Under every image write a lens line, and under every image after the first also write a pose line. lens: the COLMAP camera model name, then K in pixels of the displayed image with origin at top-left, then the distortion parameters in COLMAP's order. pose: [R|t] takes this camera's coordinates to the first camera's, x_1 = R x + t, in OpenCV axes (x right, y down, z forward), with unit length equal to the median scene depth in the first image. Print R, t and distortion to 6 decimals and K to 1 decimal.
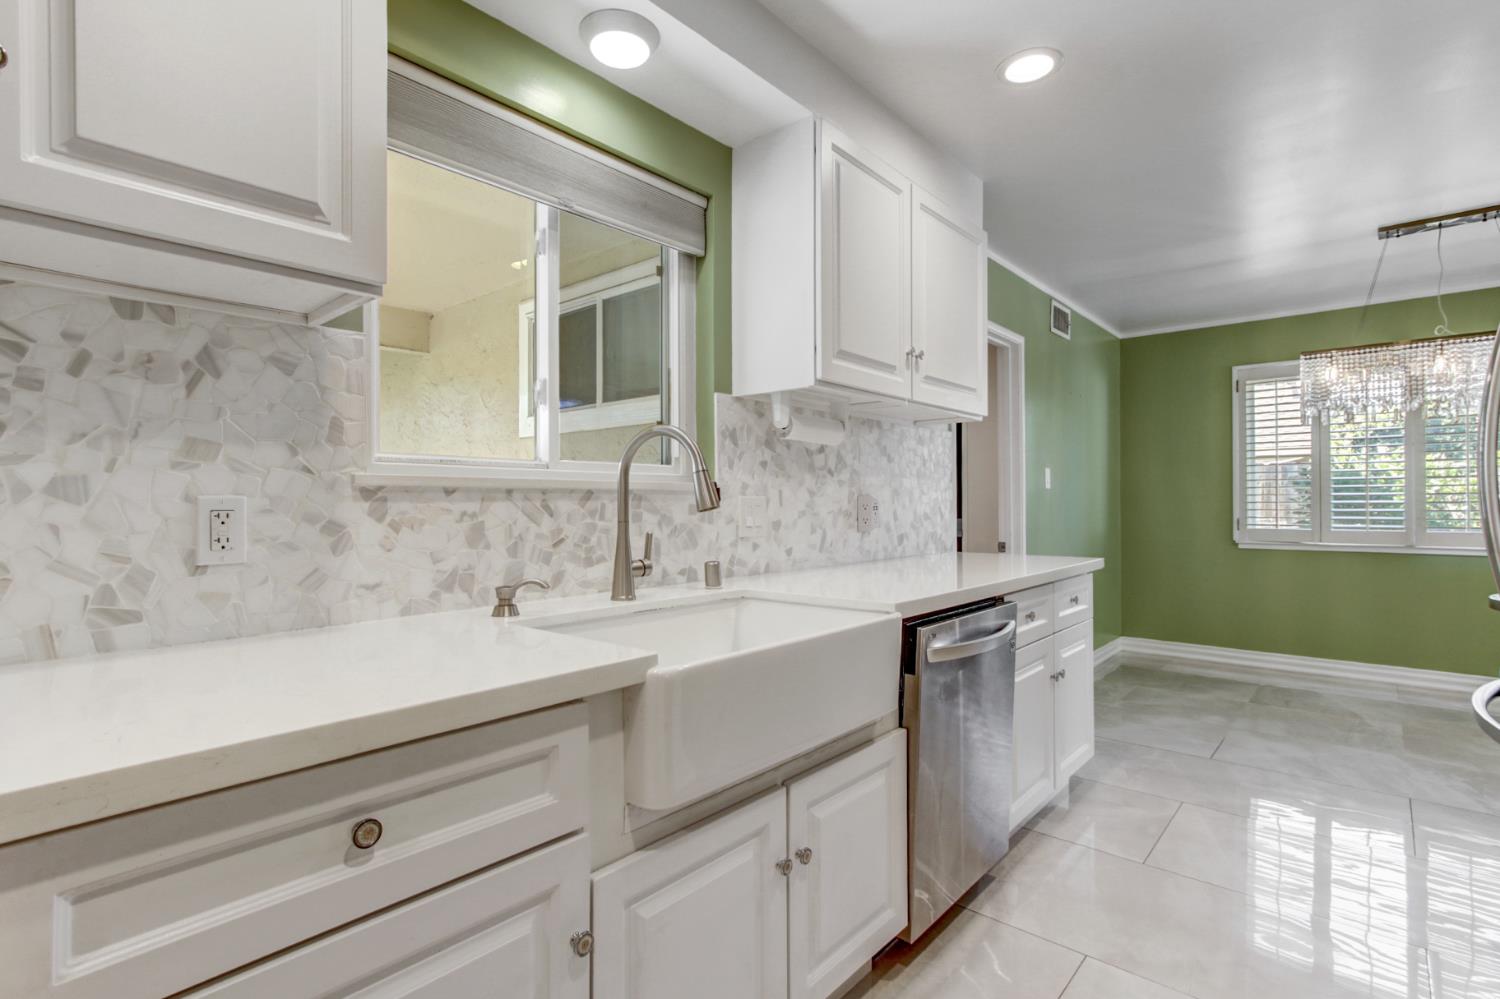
lens RADIAL K [[718.9, 0, 747.8], [0, 718.9, 508.7], [0, 0, 1]] dist [-0.002542, -0.000604]
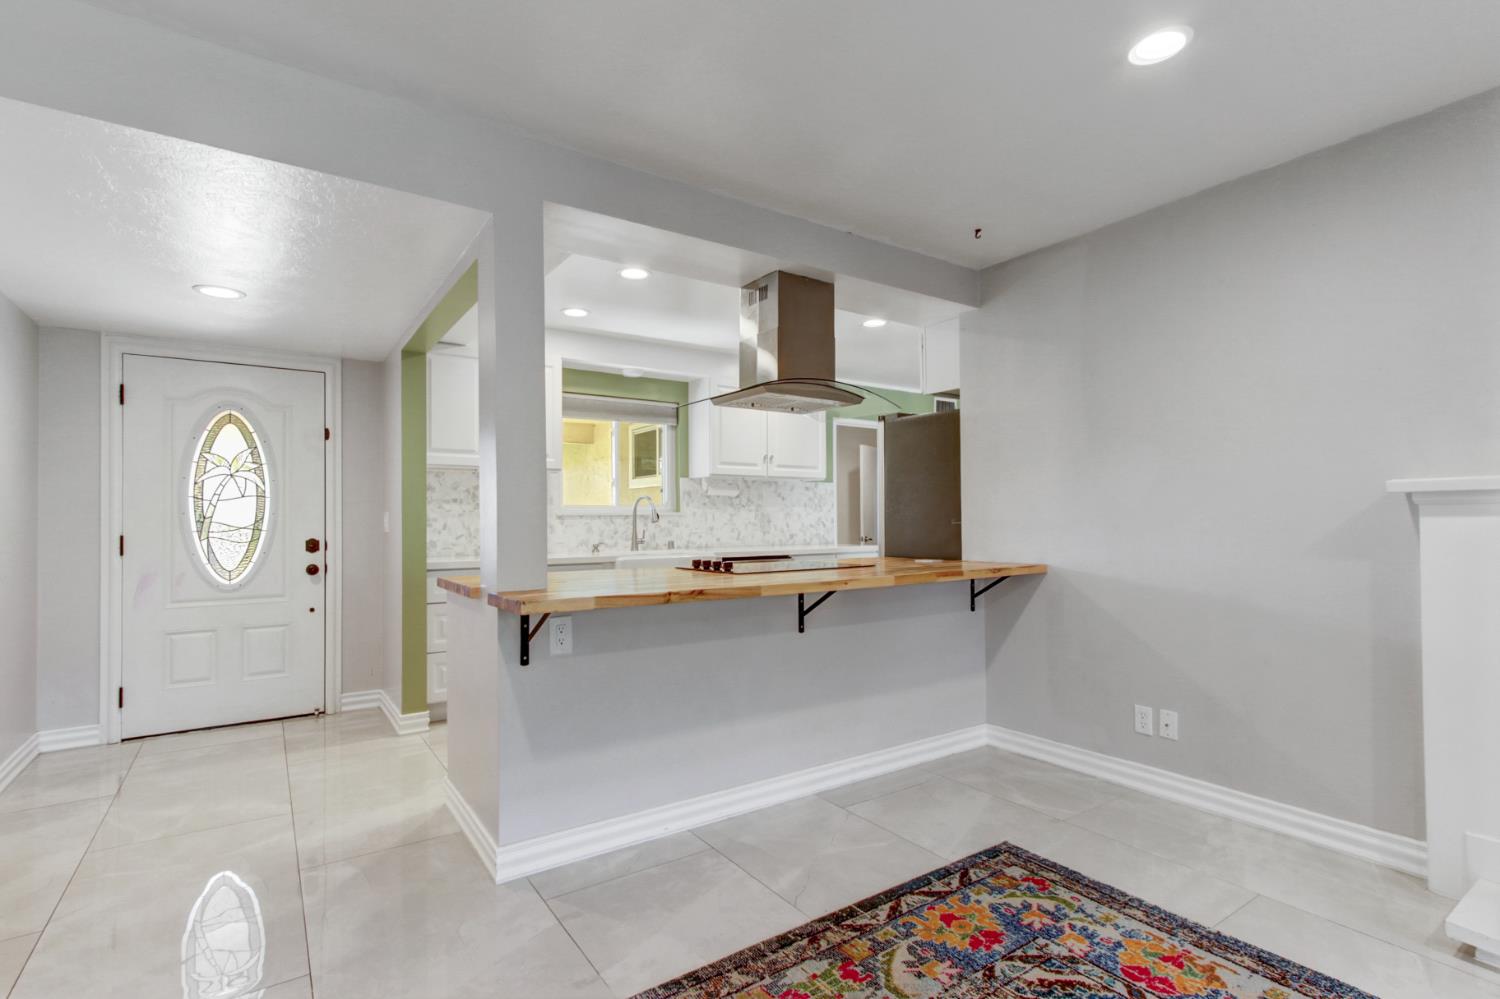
lens RADIAL K [[720.3, 0, 740.6], [0, 720.3, 511.7], [0, 0, 1]] dist [0.000178, 0.007410]
pose [[0.966199, -0.005626, -0.257735, 0.966023], [0.001221, 0.999850, -0.017249, 0.010091], [0.257793, 0.016351, 0.966062, -1.703203]]
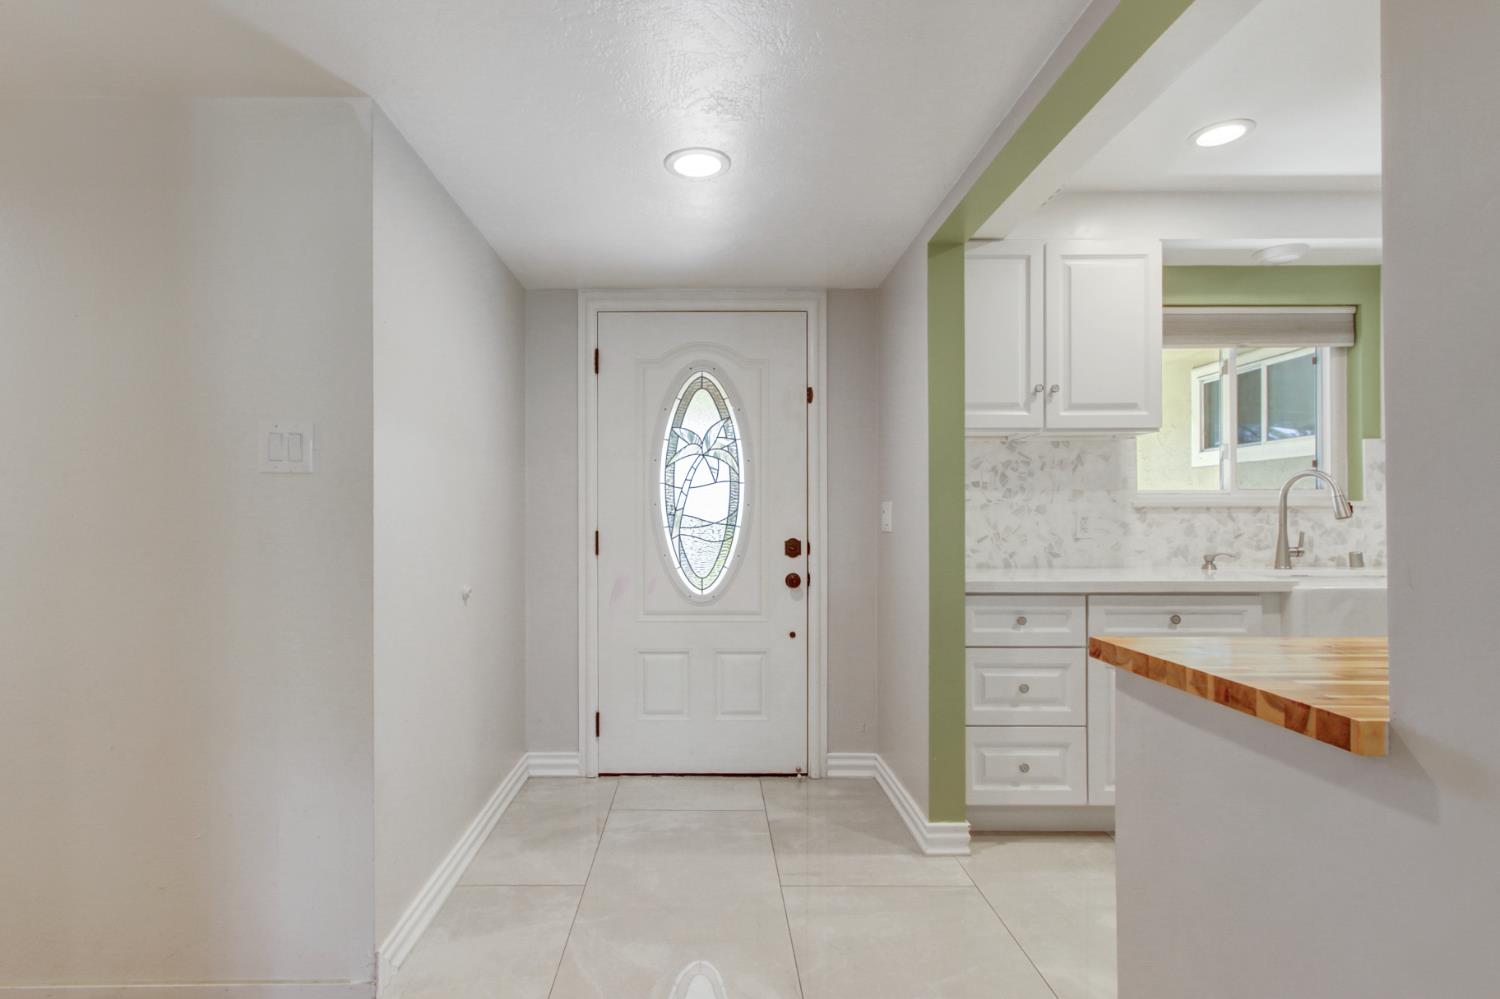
lens RADIAL K [[728.4, 0, 696.8], [0, 728.4, 512.5], [0, 0, 1]] dist [-0.001522, -0.000133]
pose [[0.651210, -0.002042, -0.758895, 0.221297], [-0.005860, 0.999953, -0.007719, 0.008762], [0.758875, 0.009474, 0.651168, -1.131231]]
